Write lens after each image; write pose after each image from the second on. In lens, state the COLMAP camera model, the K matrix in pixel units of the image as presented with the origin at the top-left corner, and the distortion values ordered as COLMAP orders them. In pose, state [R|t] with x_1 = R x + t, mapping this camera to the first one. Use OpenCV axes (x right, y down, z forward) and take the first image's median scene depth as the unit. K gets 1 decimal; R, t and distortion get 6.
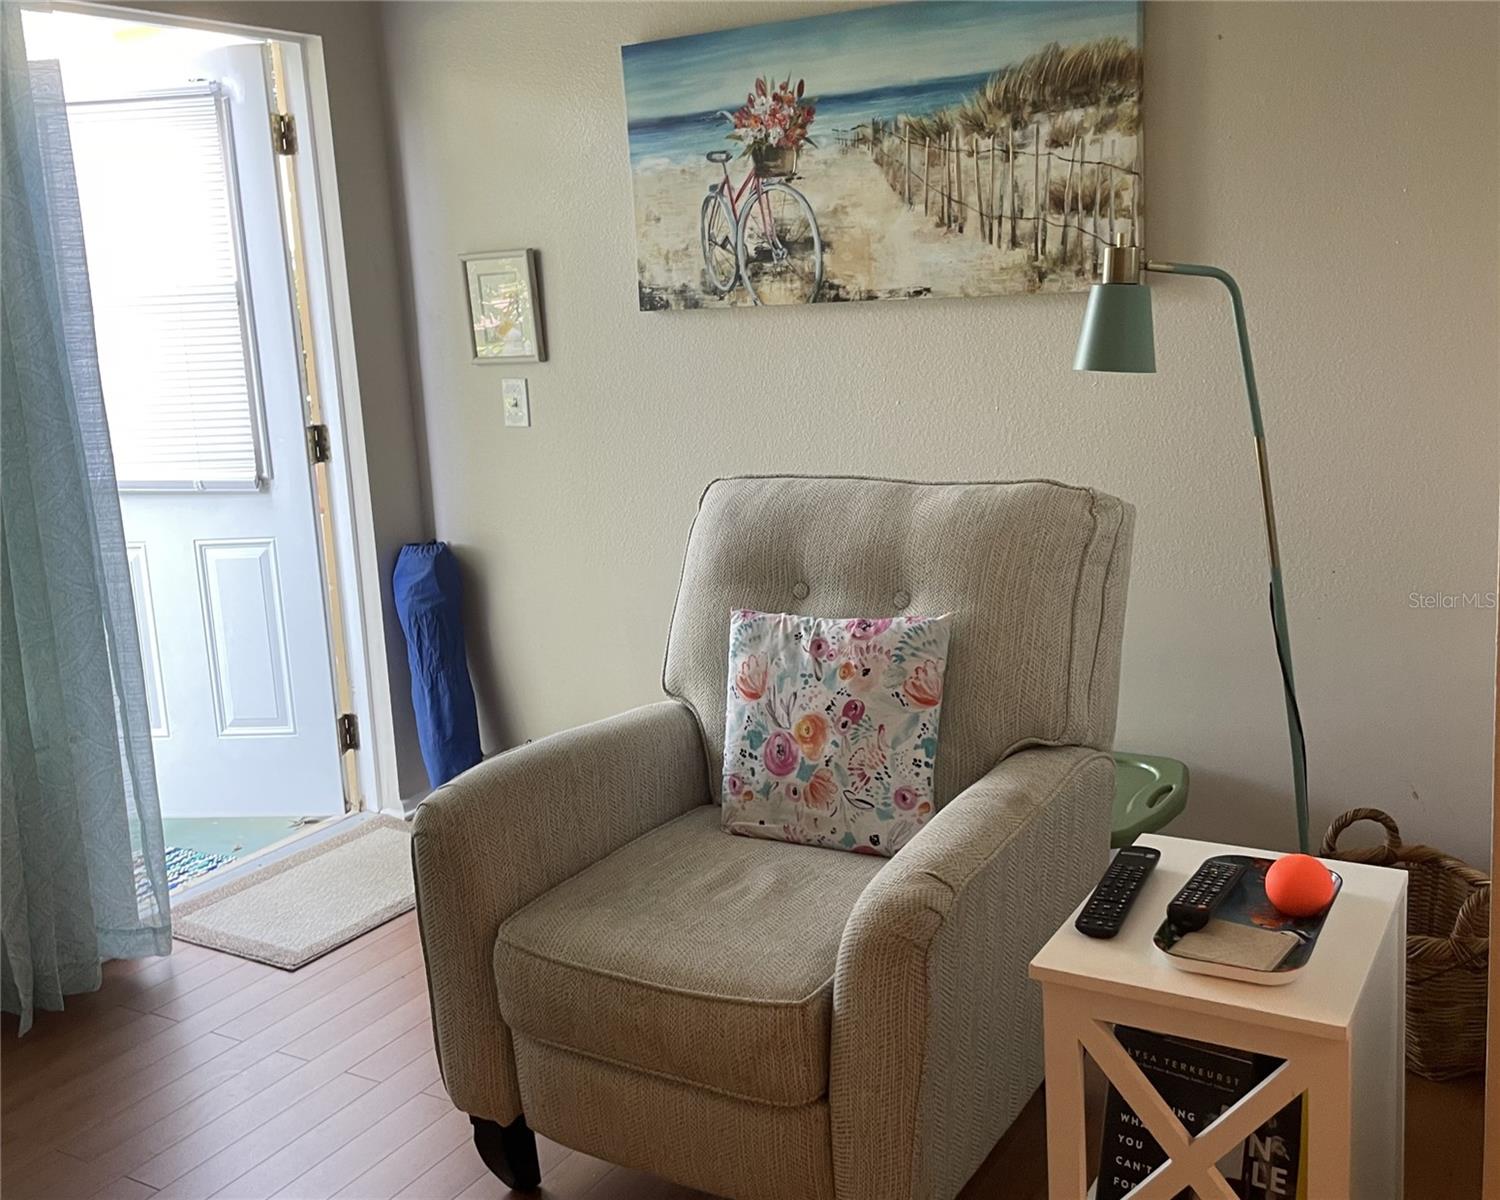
lens RADIAL K [[1423.3, 0, 753.9], [0, 1423.3, 554.7], [0, 0, 1]] dist [0.065514, -0.112774]
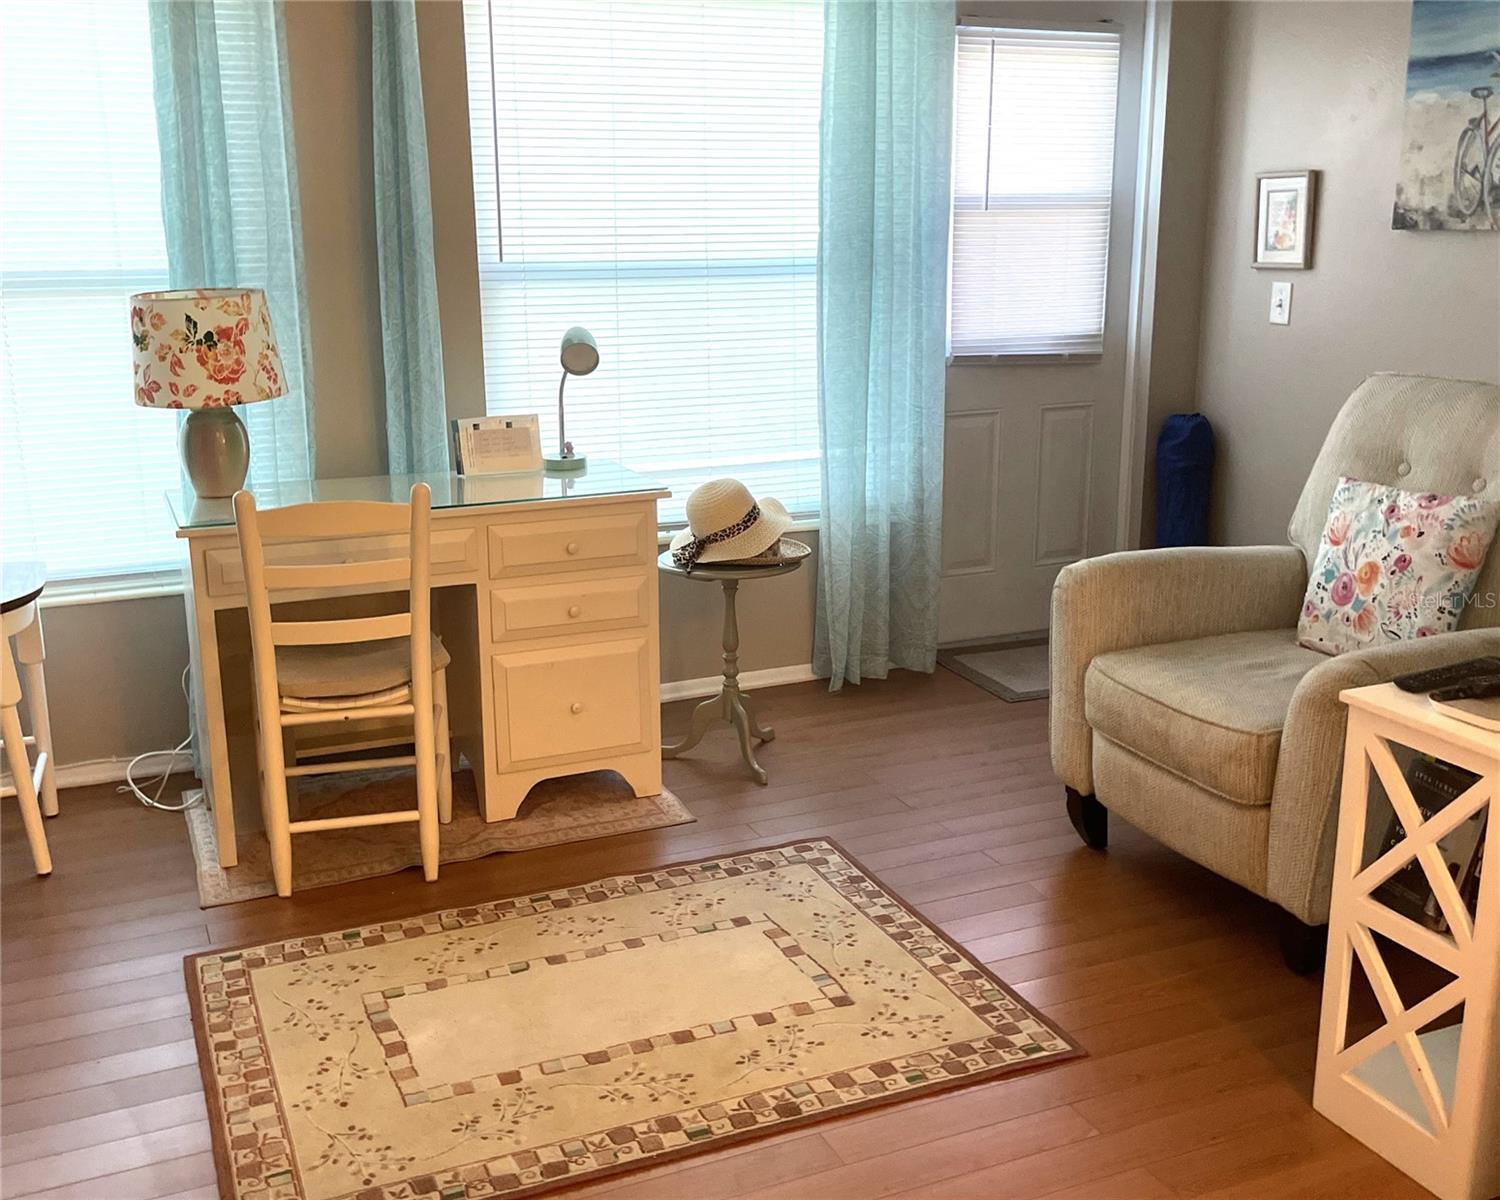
lens RADIAL K [[1423.3, 0, 753.9], [0, 1423.3, 554.7], [0, 0, 1]] dist [0.065514, -0.112774]
pose [[0.804559, 0.177277, -0.566796, 0.310636], [-0.136793, 0.984063, 0.113610, 0.035498], [0.577904, -0.013872, 0.815987, -0.344141]]
